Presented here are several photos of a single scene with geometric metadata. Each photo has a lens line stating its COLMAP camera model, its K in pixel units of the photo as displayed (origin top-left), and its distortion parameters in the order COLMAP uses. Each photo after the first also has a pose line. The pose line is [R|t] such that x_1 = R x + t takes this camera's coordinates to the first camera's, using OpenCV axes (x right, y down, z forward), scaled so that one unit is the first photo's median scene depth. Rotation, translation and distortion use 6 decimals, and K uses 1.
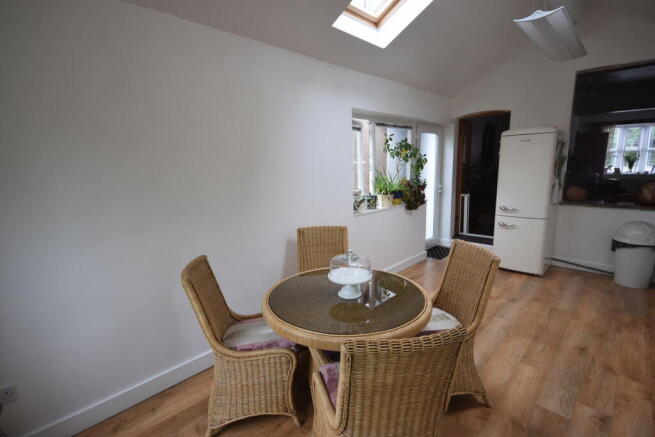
lens RADIAL K [[307.2, 0, 331.8], [0, 307.2, 215.4], [0, 0, 1]] dist [-0.000895, -0.000090]
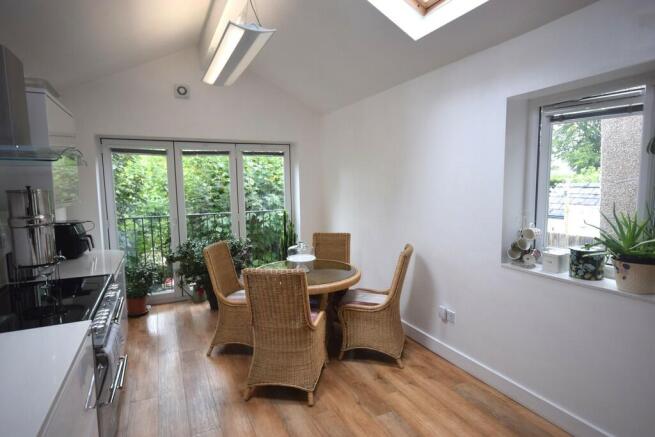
lens RADIAL K [[355.4, 0, 327.5], [0, 355.4, 218.5], [0, 0, 1]] dist [-0.000518, 0.000165]
pose [[-0.339426, 0.116501, -0.933390, 1.294103], [-0.145170, 0.973924, 0.174351, -0.262963], [0.929363, 0.194679, -0.313663, 1.291442]]
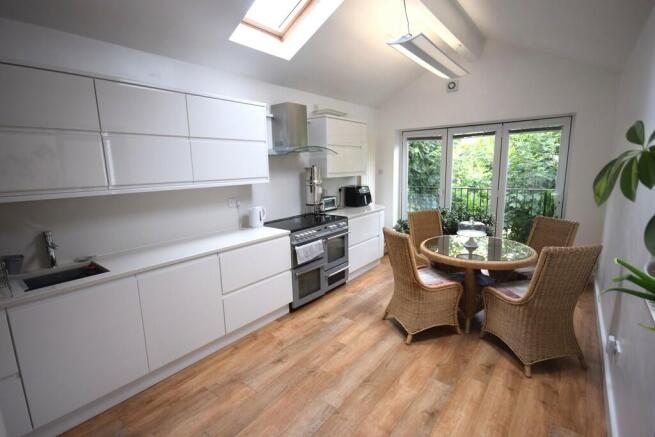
lens RADIAL K [[307.2, 0, 331.8], [0, 307.2, 215.4], [0, 0, 1]] dist [-0.000895, -0.000090]
pose [[-0.993004, 0.058048, -0.102828, 0.756322], [0.020377, 0.942002, 0.334988, -0.371656], [0.116310, 0.330549, -0.936595, 1.909141]]
